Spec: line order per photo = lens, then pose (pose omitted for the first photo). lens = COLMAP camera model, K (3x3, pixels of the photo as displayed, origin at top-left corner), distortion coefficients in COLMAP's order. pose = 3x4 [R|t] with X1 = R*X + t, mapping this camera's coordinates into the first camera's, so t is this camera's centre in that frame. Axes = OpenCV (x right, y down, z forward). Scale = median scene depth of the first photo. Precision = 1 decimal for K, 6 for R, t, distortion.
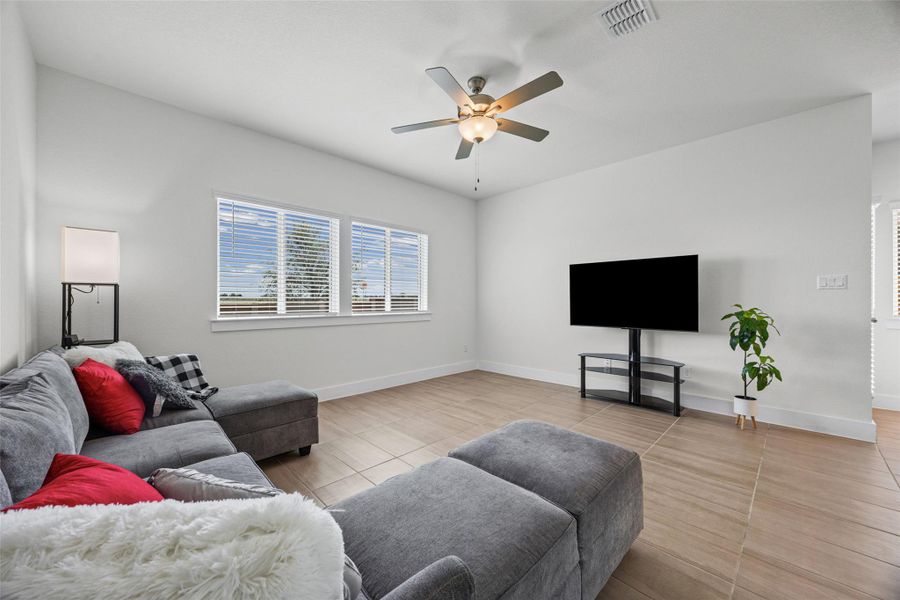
lens RADIAL K [[340.0, 0, 450.0], [0, 340.0, 305.1], [0, 0, 1]] dist [-0.001080, -0.000007]
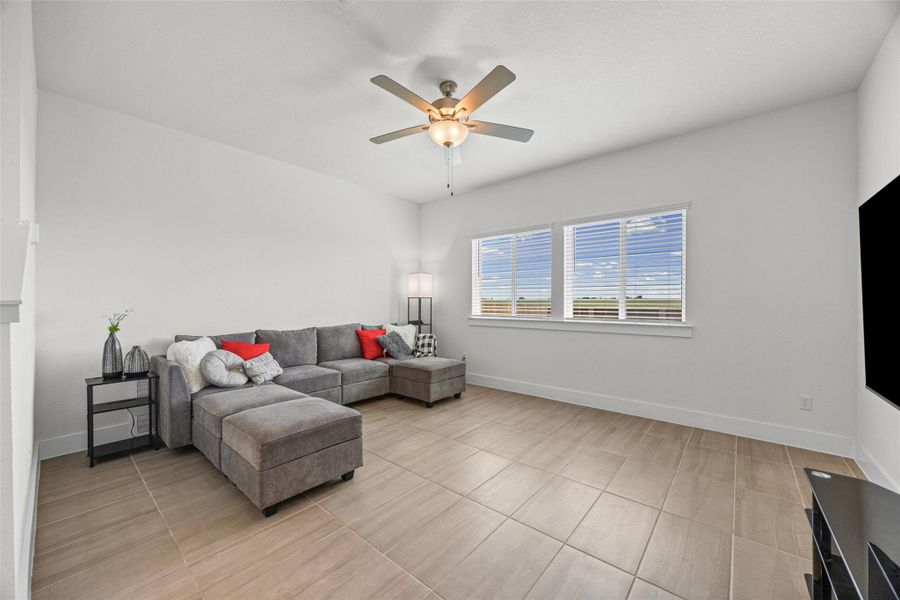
lens RADIAL K [[340.0, 0, 450.0], [0, 340.0, 305.1], [0, 0, 1]] dist [-0.001080, -0.000007]
pose [[0.088966, 0.005001, -0.996022, 0.755878], [-0.020014, 0.999794, 0.003232, -0.015072], [0.995834, 0.019647, 0.089048, 0.655296]]
